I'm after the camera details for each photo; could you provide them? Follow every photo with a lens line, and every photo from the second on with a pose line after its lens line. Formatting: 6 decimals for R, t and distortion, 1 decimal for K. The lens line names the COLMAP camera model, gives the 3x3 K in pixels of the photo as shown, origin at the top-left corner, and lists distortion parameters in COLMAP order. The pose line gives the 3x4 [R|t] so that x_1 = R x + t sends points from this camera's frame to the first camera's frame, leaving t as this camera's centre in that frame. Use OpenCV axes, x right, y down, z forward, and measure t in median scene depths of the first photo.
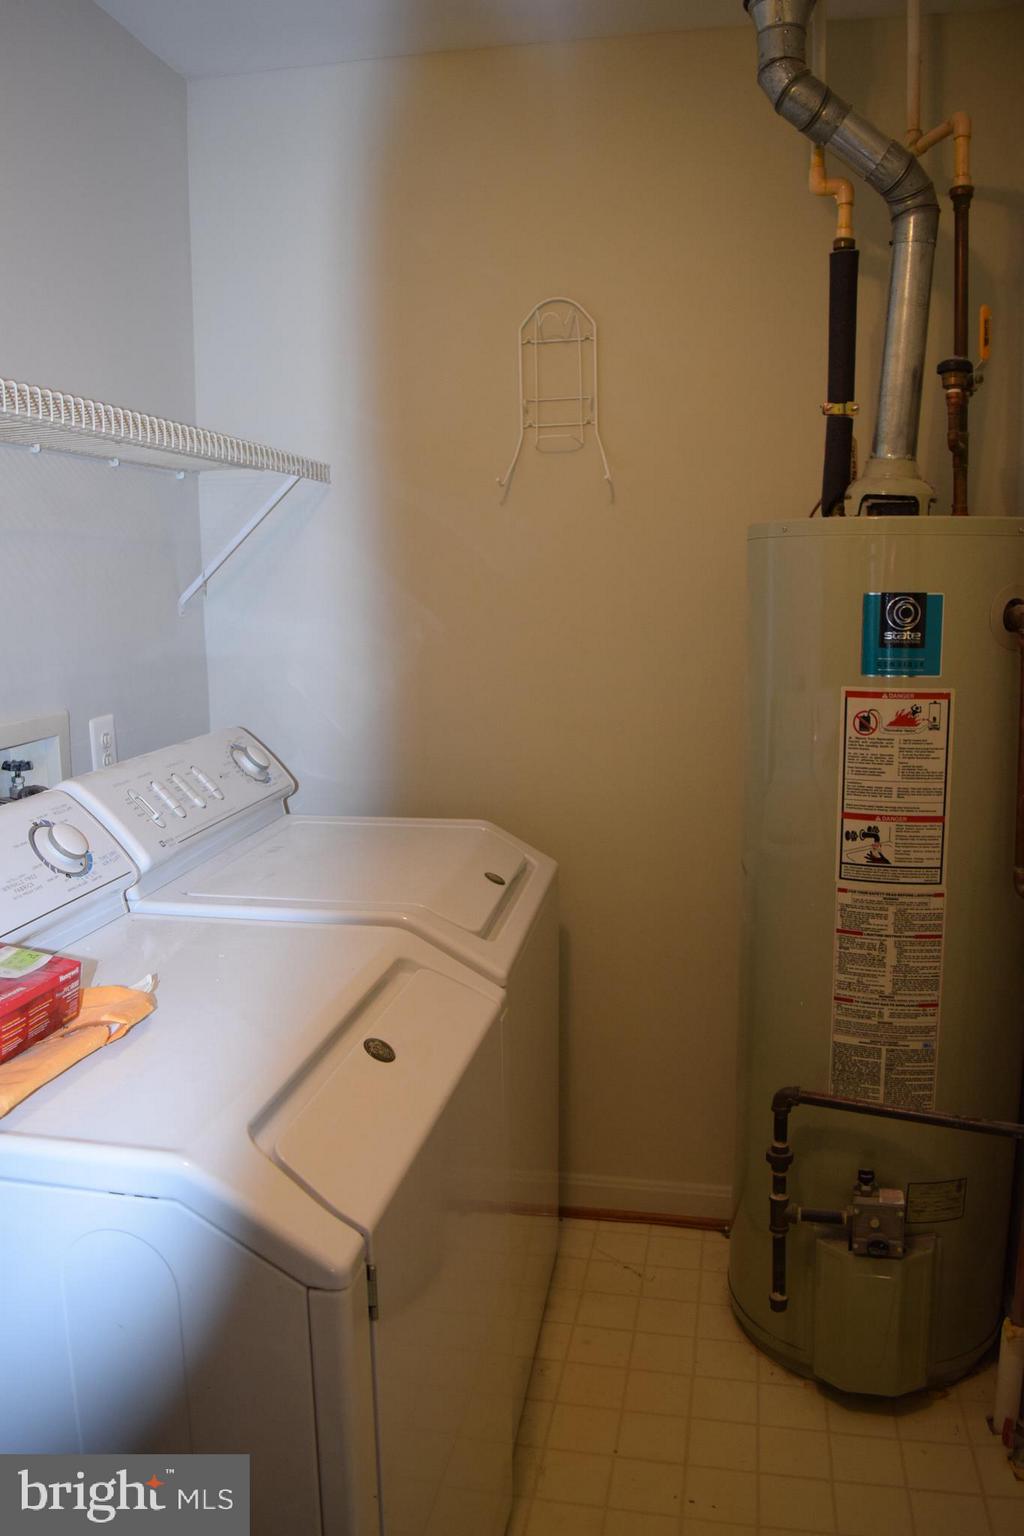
lens RADIAL K [[1212.5, 0, 503.7], [0, 1212.5, 764.6], [0, 0, 1]] dist [-0.094714, 0.020023]
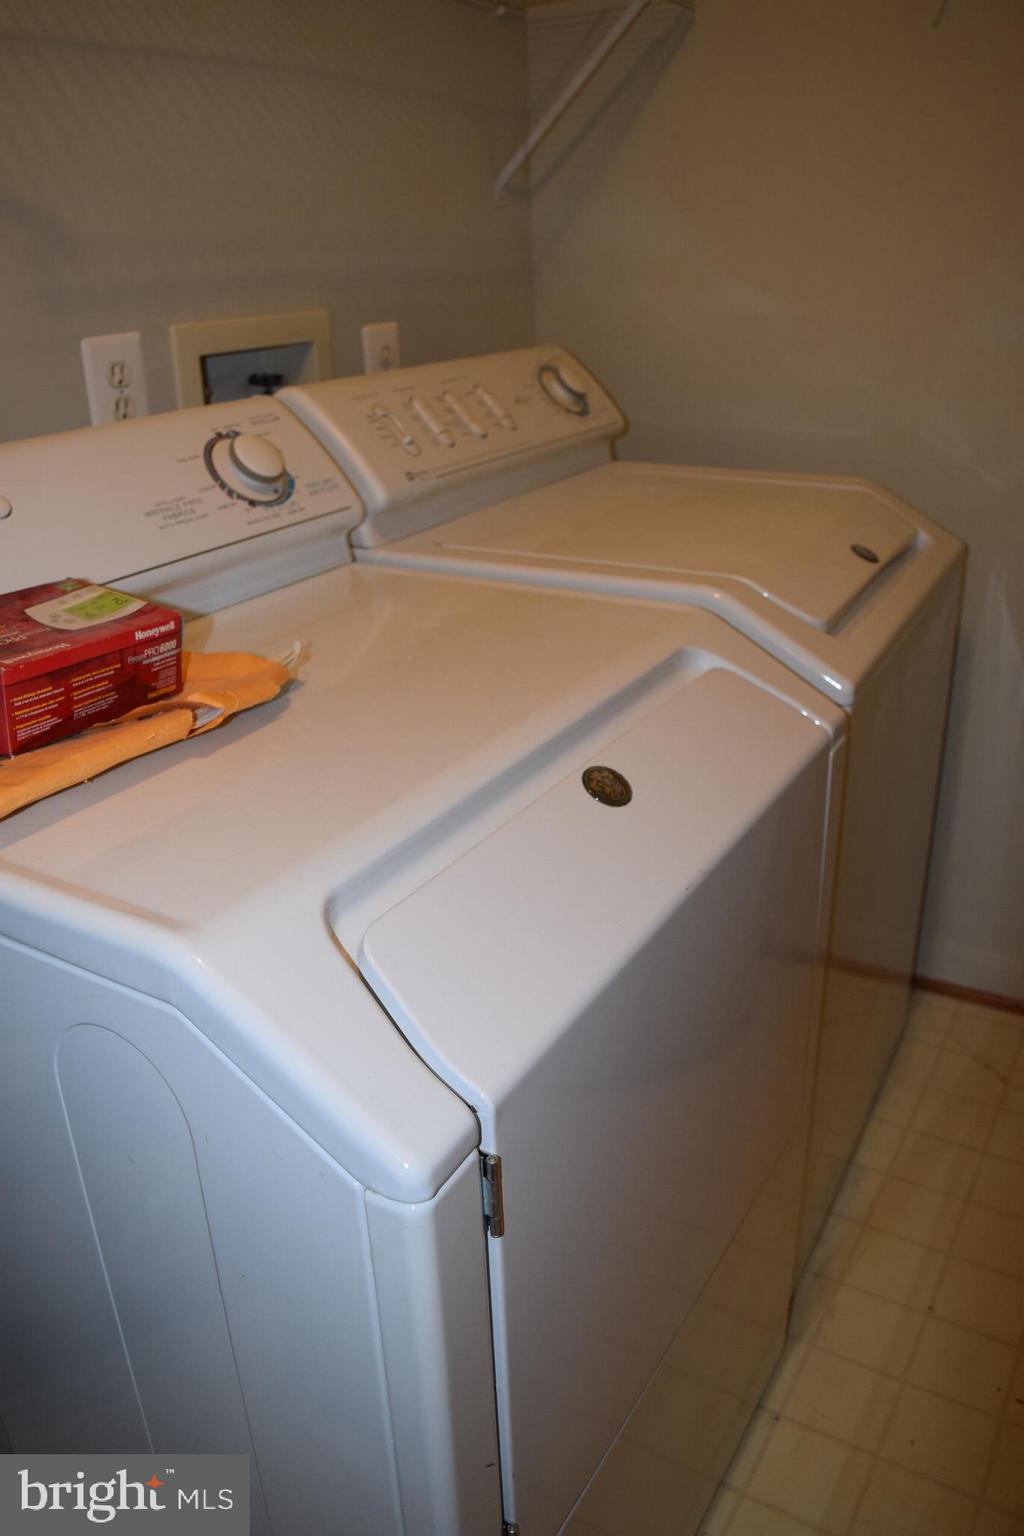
lens RADIAL K [[1212.5, 0, 503.7], [0, 1212.5, 764.6], [0, 0, 1]] dist [-0.094714, 0.020023]
pose [[0.941666, 0.116389, -0.315782, 0.036121], [-0.033310, 0.965922, 0.256682, 0.047011], [0.334896, -0.231190, 0.913453, 0.297209]]
